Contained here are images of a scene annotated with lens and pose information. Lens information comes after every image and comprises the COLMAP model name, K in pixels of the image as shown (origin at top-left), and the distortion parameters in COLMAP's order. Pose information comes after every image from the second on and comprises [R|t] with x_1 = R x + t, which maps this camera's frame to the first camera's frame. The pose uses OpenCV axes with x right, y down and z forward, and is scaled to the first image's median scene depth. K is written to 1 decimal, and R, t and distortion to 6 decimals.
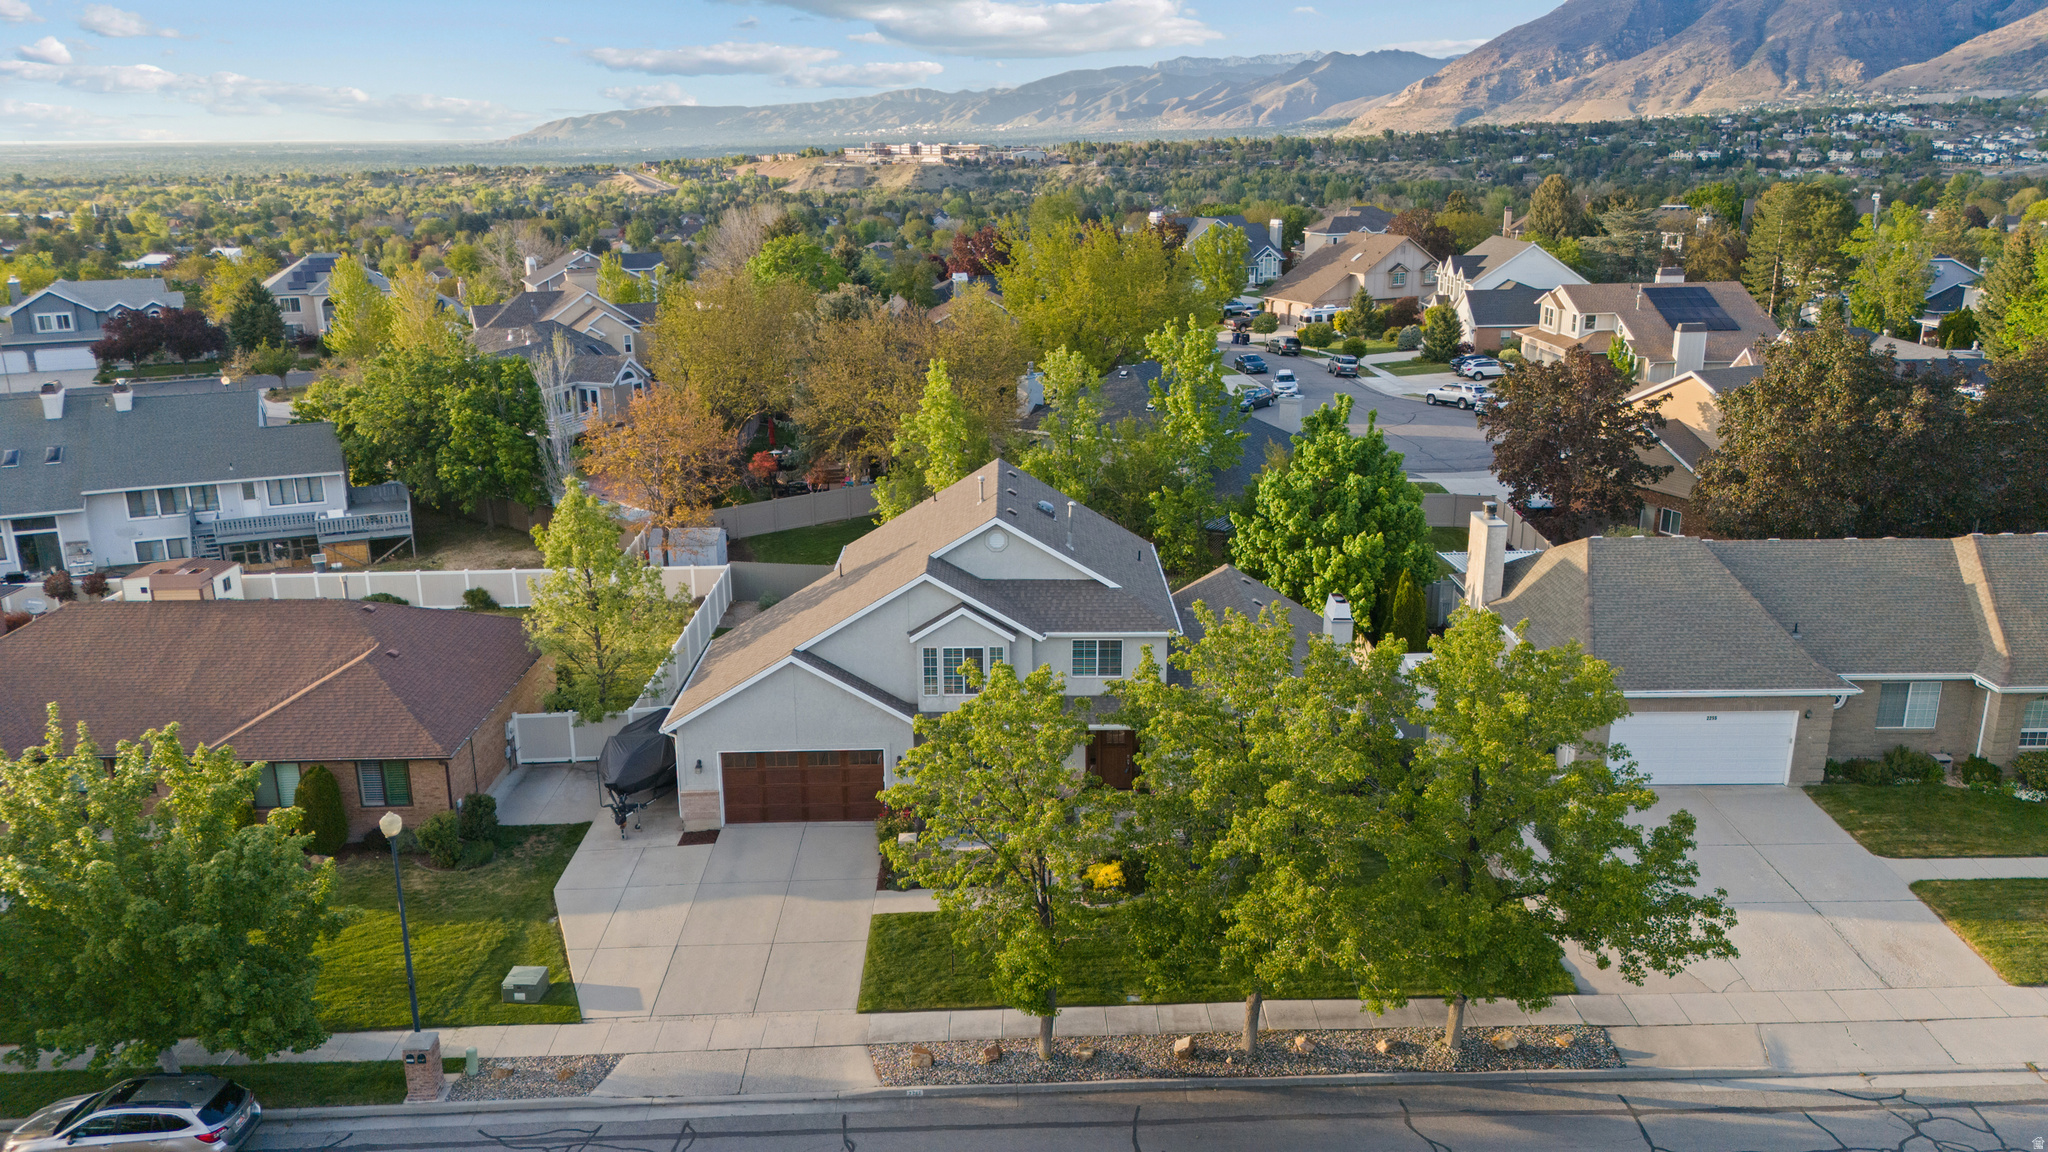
lens RADIAL K [[1480.0, 0, 1023.2], [0, 1480.0, 569.5], [0, 0, 1]] dist [0.044163, -0.000804]
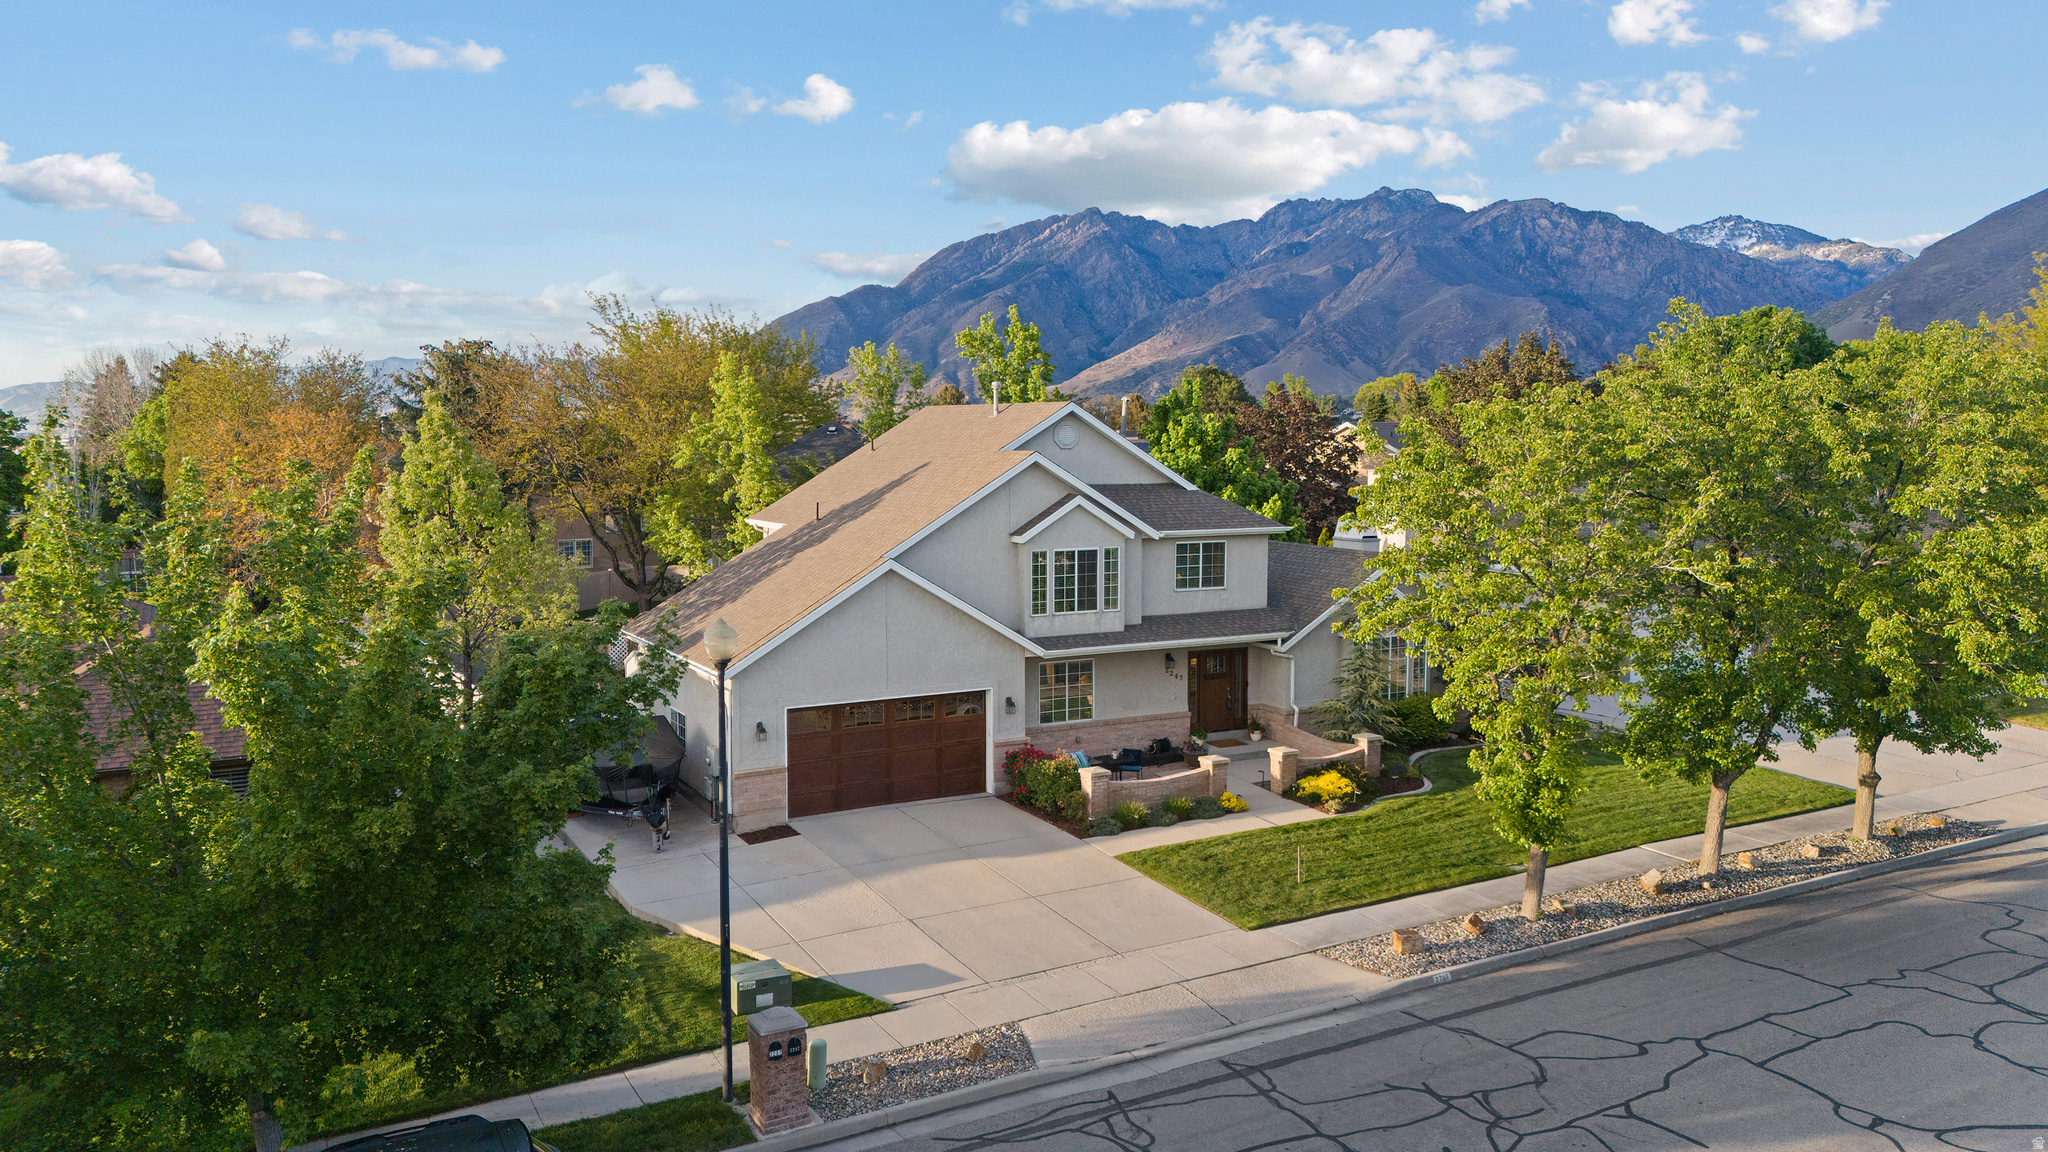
lens RADIAL K [[1480.0, 0, 1025.9], [0, 1480.0, 581.2], [0, 0, 1]] dist [0.044163, -0.000804]
pose [[0.882930, -0.038789, 0.467900, -0.536106], [0.122910, 0.980922, -0.150614, 0.227844], [-0.453131, 0.190491, 0.870853, 0.392413]]
